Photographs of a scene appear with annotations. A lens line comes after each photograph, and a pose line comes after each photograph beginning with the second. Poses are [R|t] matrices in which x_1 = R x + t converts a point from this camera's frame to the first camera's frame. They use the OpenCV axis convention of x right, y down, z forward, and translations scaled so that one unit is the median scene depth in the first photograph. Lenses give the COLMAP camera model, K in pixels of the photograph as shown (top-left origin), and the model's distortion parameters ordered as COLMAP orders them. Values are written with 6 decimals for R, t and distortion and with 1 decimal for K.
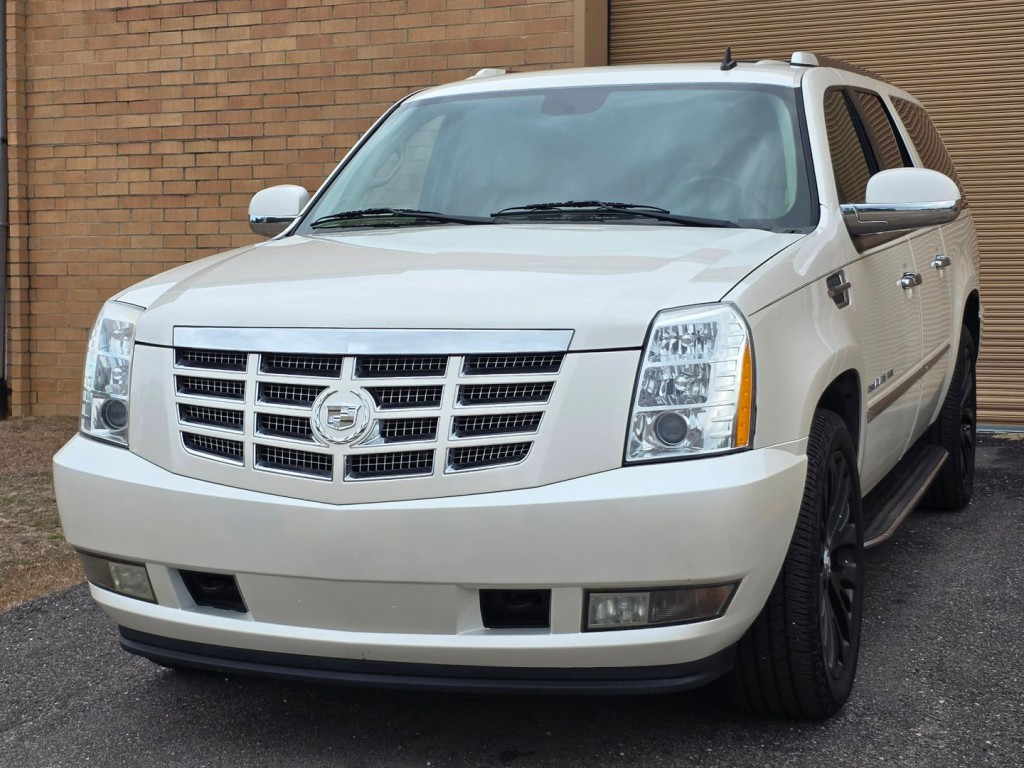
lens RADIAL K [[1829.9, 0, 510.0], [0, 1829.9, 380.1], [0, 0, 1]] dist [0.075907, 0.000000]
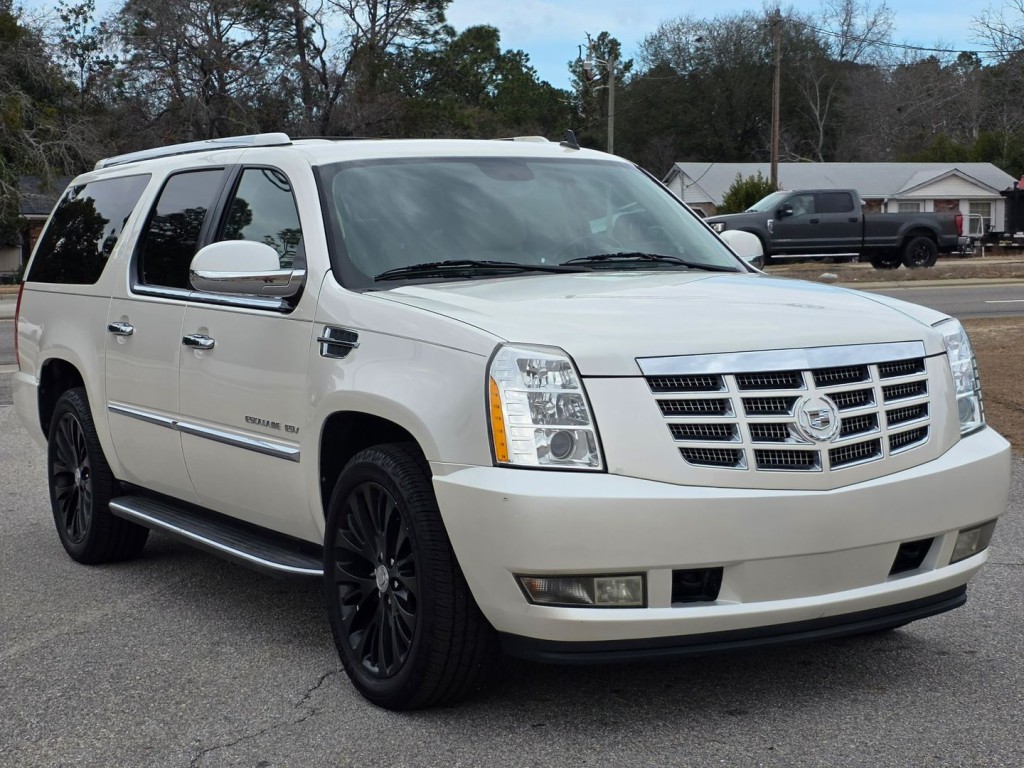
lens RADIAL K [[1788.5, 0, 484.1], [0, 1788.5, 360.8], [0, 0, 1]] dist [0.056450, 0.000000]
pose [[0.652996, -0.043683, 0.756100, -1.132774], [0.087906, 0.995959, -0.018379, -0.016395], [-0.752242, 0.078467, 0.654198, 0.374292]]
